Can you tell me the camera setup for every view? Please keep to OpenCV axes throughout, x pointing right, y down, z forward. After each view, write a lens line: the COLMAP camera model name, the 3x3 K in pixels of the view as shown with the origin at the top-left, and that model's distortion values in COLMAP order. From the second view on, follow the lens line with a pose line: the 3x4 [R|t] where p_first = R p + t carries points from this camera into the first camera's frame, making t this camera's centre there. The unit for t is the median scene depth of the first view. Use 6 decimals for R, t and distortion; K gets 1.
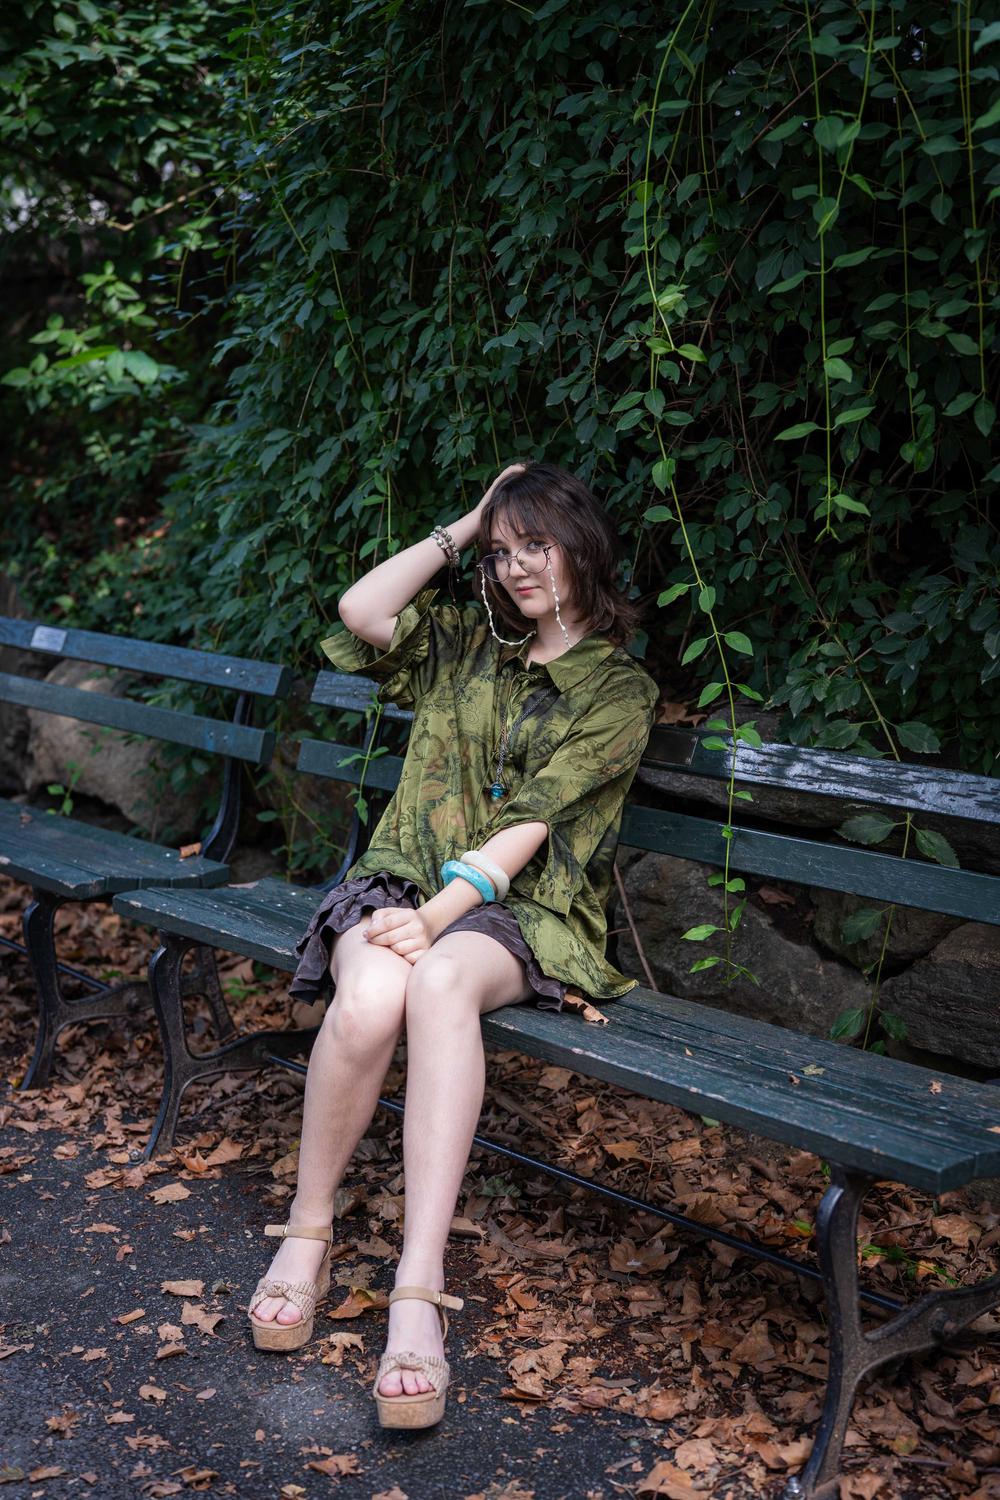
lens RADIAL K [[2241.8, 0, 500.0], [0, 2241.8, 750.0], [0, 0, 1]] dist [-0.016403, 0.154639]
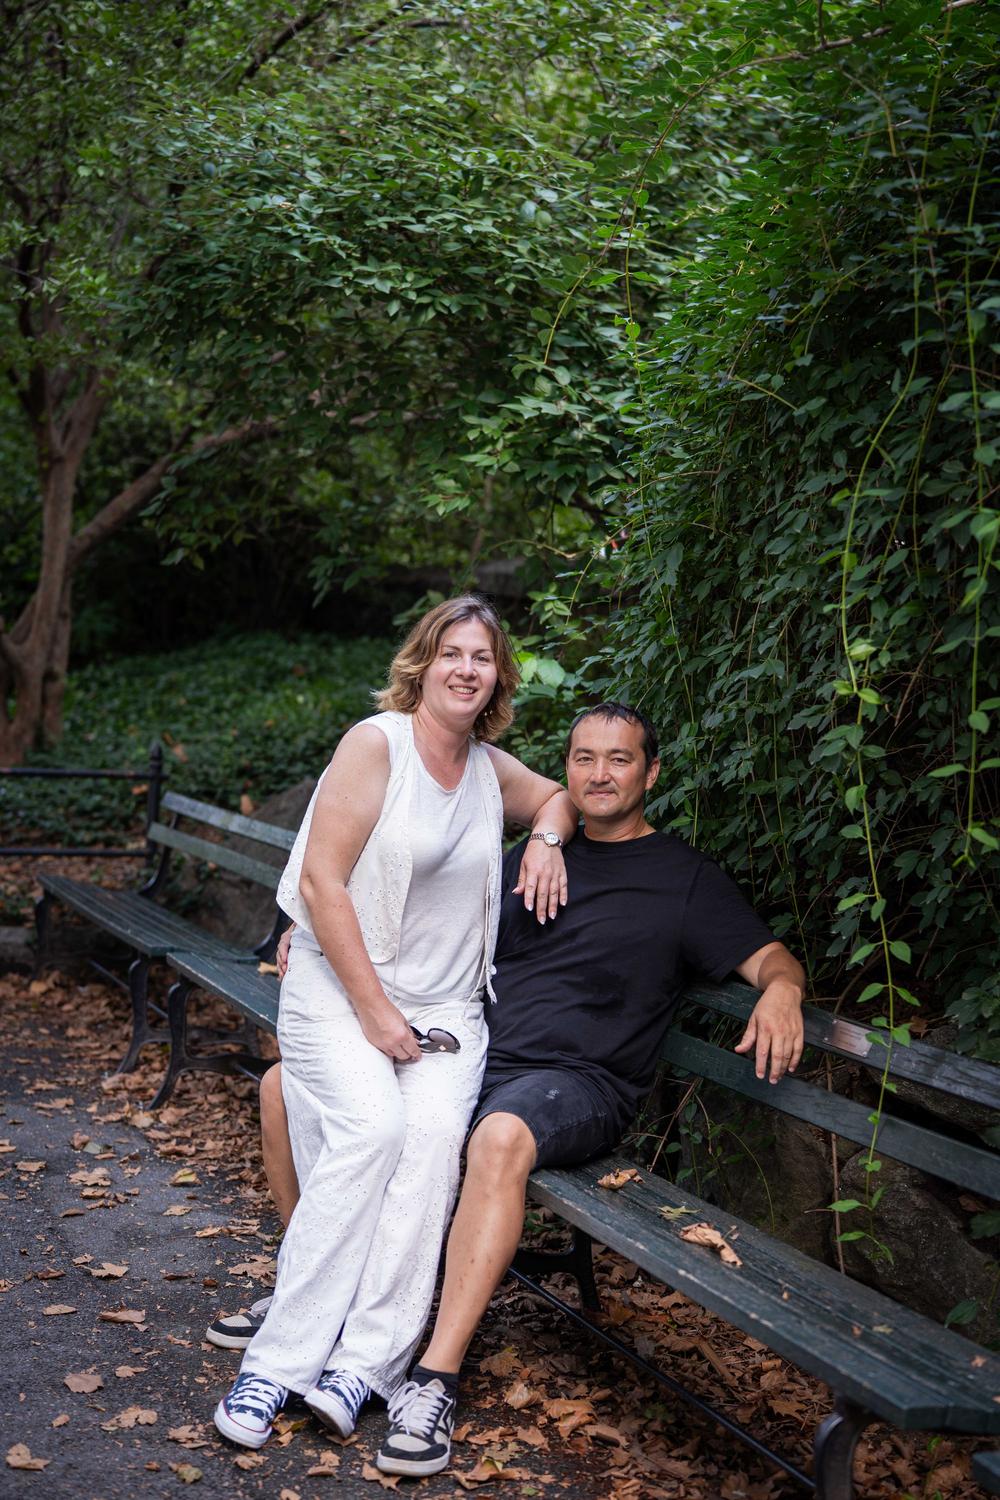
lens RADIAL K [[2300.1, 0, 498.9], [0, 2300.1, 713.9], [0, 0, 1]] dist [-0.021574, 0.114769]
pose [[0.948393, 0.117297, -0.294603, 0.228482], [-0.165008, 0.975925, -0.142630, 0.033112], [0.270781, 0.183881, 0.944916, -0.173039]]
